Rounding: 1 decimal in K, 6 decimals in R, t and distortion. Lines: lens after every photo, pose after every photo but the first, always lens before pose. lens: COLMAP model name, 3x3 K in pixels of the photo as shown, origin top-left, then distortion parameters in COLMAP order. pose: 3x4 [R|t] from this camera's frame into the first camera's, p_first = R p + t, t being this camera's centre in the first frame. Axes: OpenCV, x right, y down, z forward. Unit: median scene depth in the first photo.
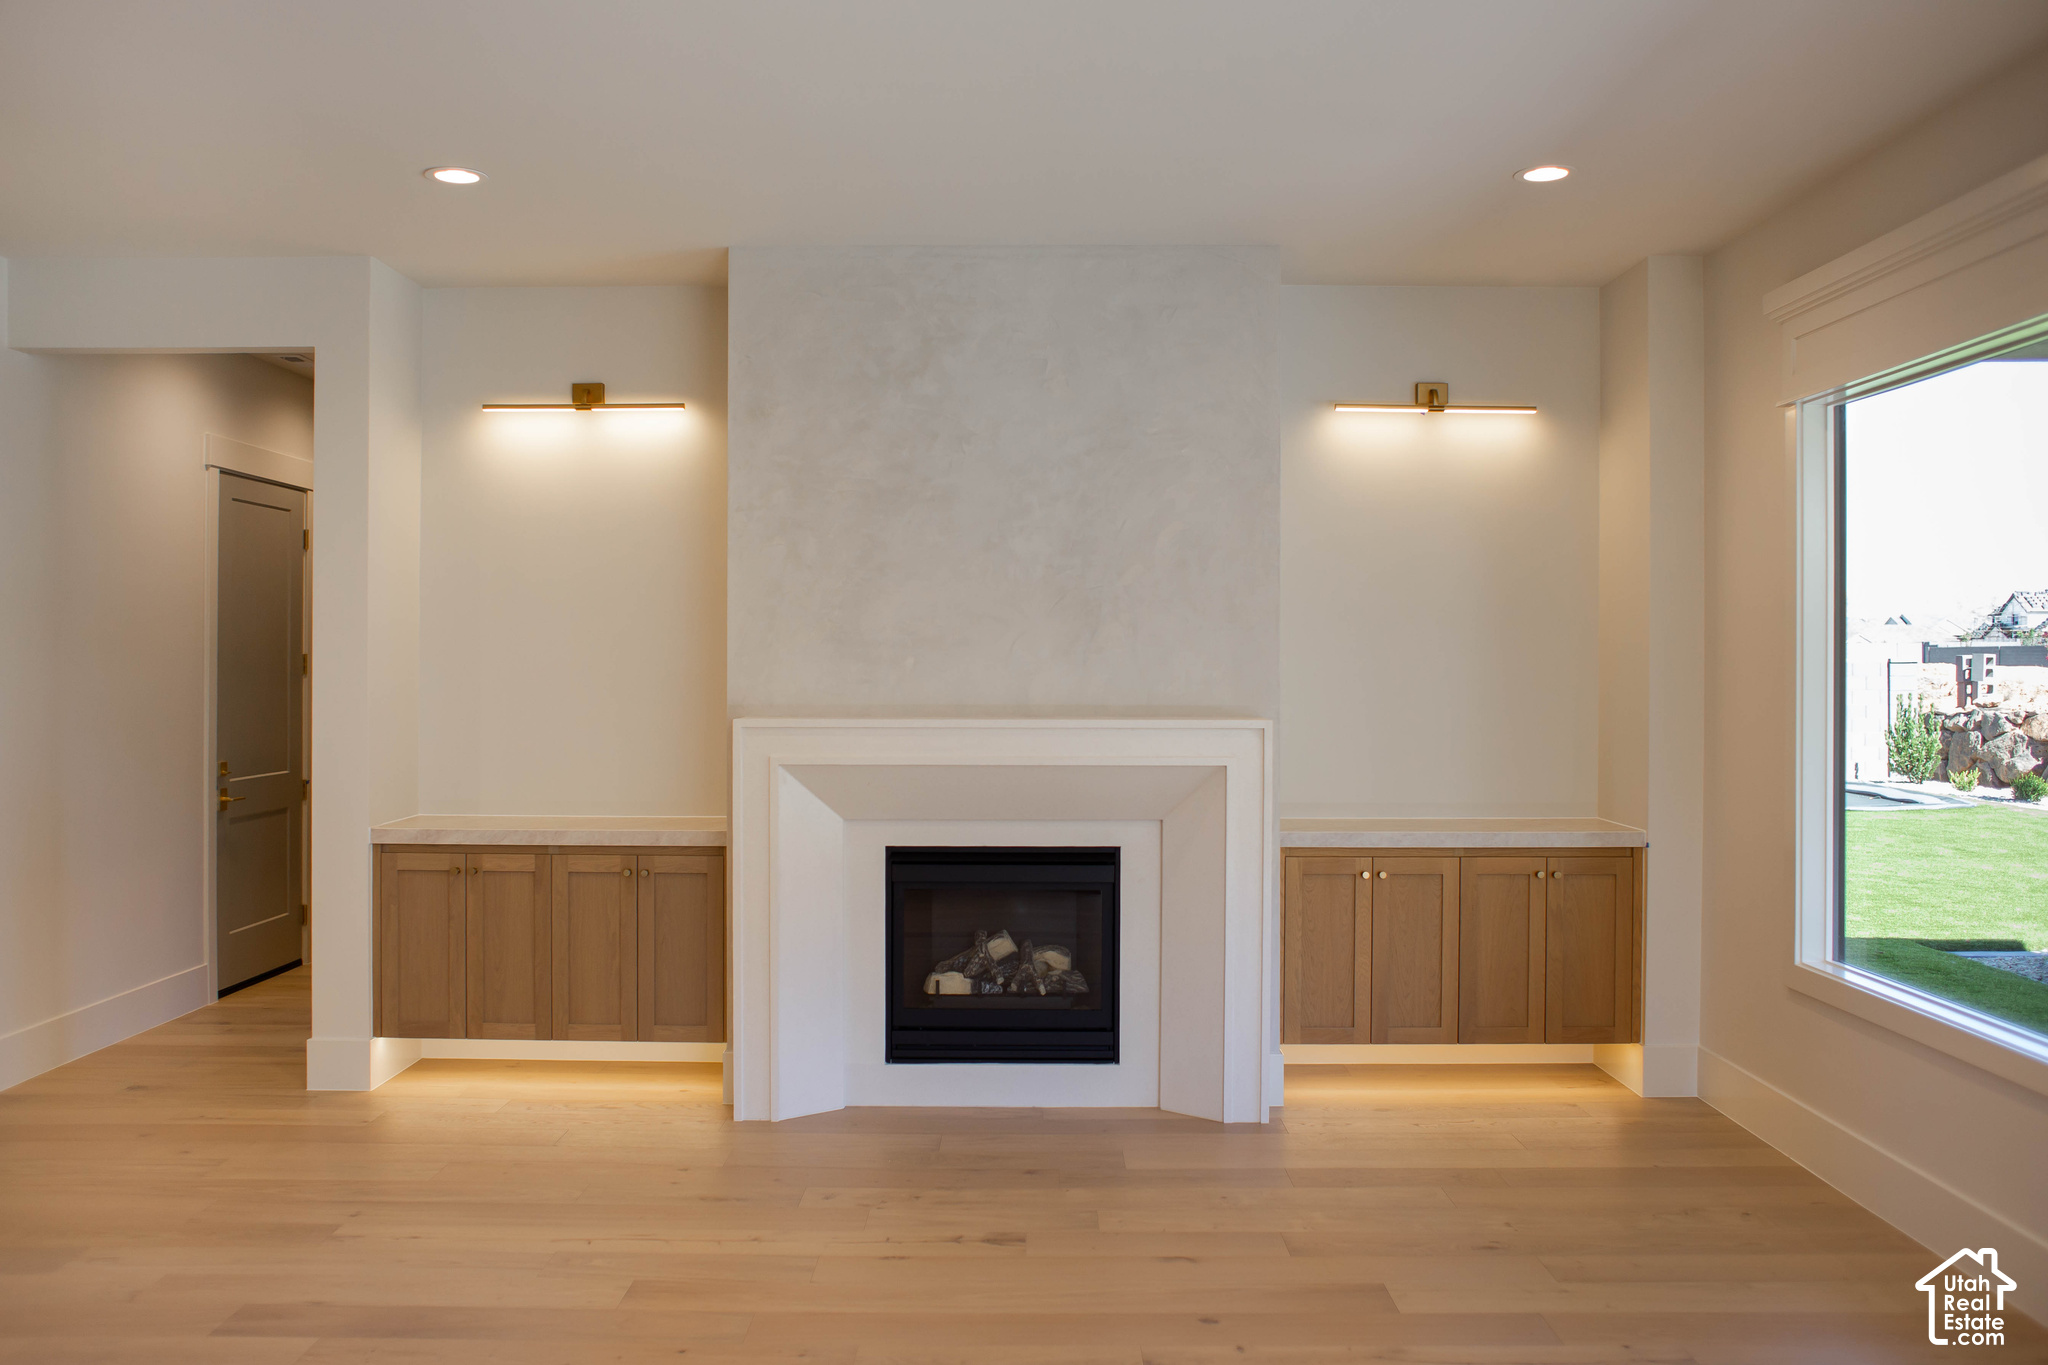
lens RADIAL K [[1646.5, 0, 1021.8], [0, 1646.5, 693.4], [0, 0, 1]] dist [-0.050482, 0.055717]
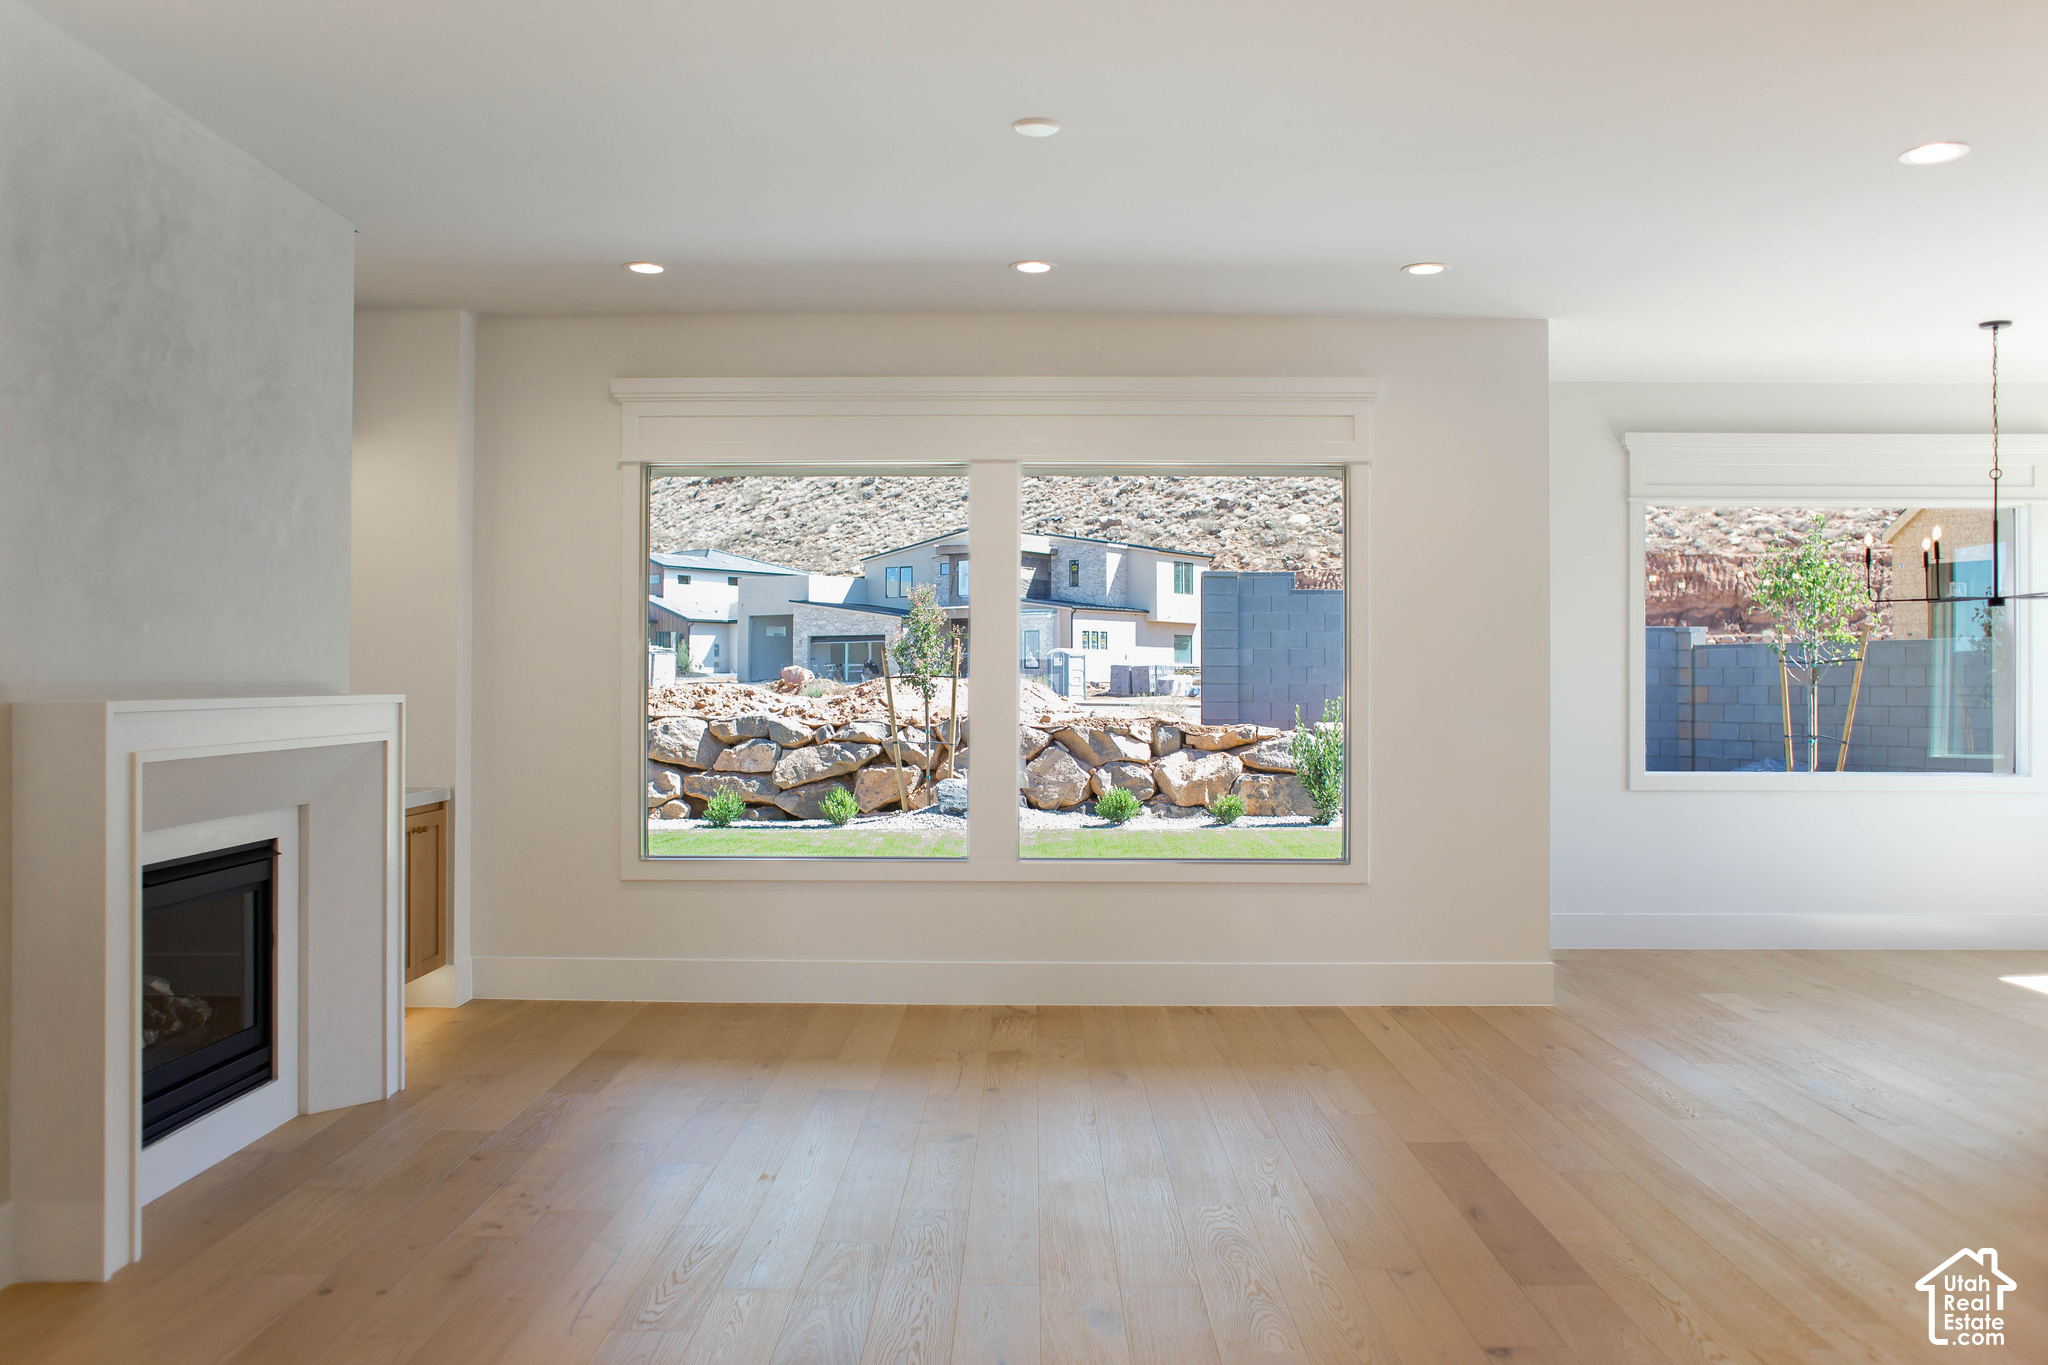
lens RADIAL K [[1646.5, 0, 1027.8], [0, 1646.5, 666.6], [0, 0, 1]] dist [-0.050482, 0.055717]
pose [[0.002549, 0.003616, 0.999990, -0.837974], [0.012641, 0.999913, -0.003648, 0.007816], [-0.999917, 0.012650, 0.002503, 0.584386]]
